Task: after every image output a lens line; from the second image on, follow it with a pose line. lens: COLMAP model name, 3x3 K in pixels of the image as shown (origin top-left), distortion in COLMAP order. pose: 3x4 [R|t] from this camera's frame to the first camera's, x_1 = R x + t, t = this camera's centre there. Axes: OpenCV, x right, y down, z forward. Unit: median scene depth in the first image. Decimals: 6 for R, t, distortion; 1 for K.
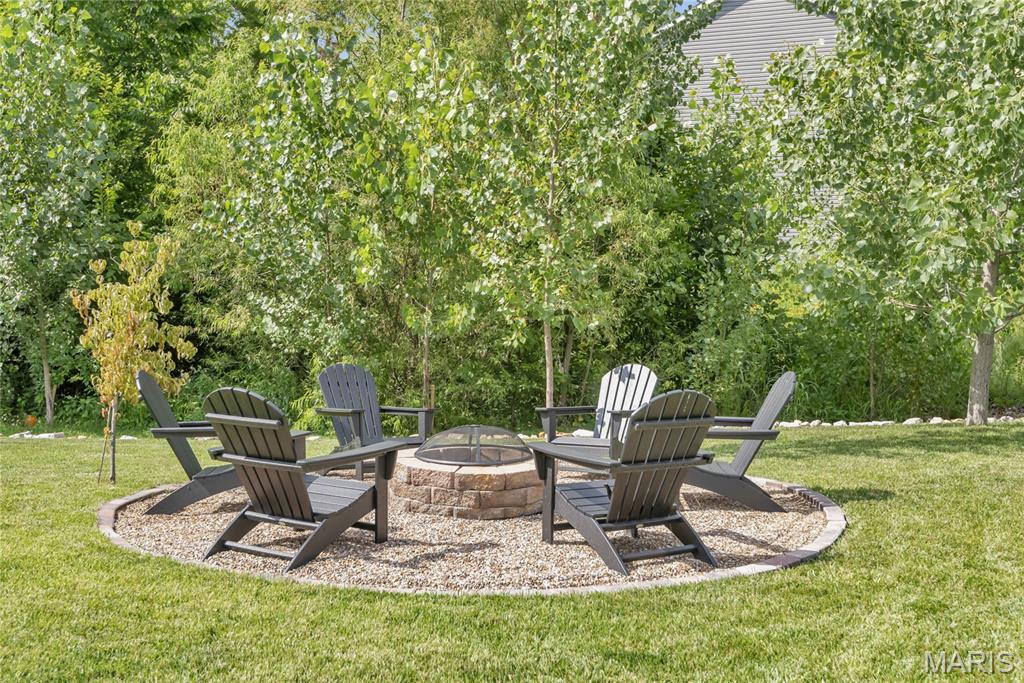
lens RADIAL K [[1031.6, 0, 508.6], [0, 1031.6, 348.1], [0, 0, 1]] dist [0.070714, 0.000000]
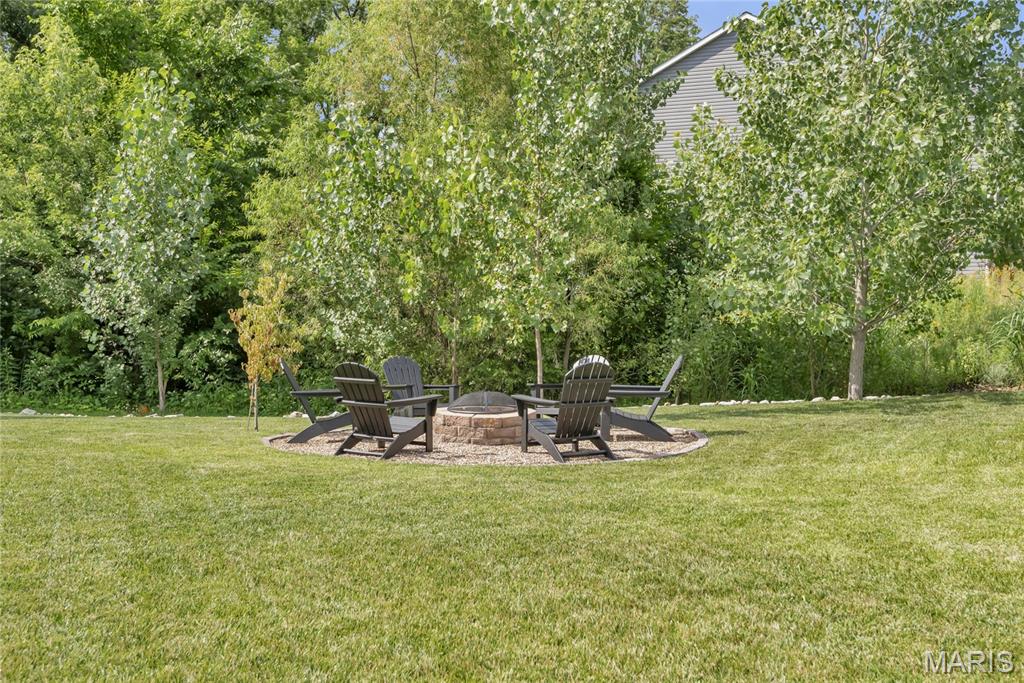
lens RADIAL K [[1031.6, 0, 515.5], [0, 1031.6, 337.5], [0, 0, 1]] dist [0.070714, 0.000000]
pose [[0.999749, -0.007931, -0.020974, 0.027270], [0.007520, 0.999779, -0.019614, 0.012785], [0.021125, 0.019451, 0.999588, -0.332315]]
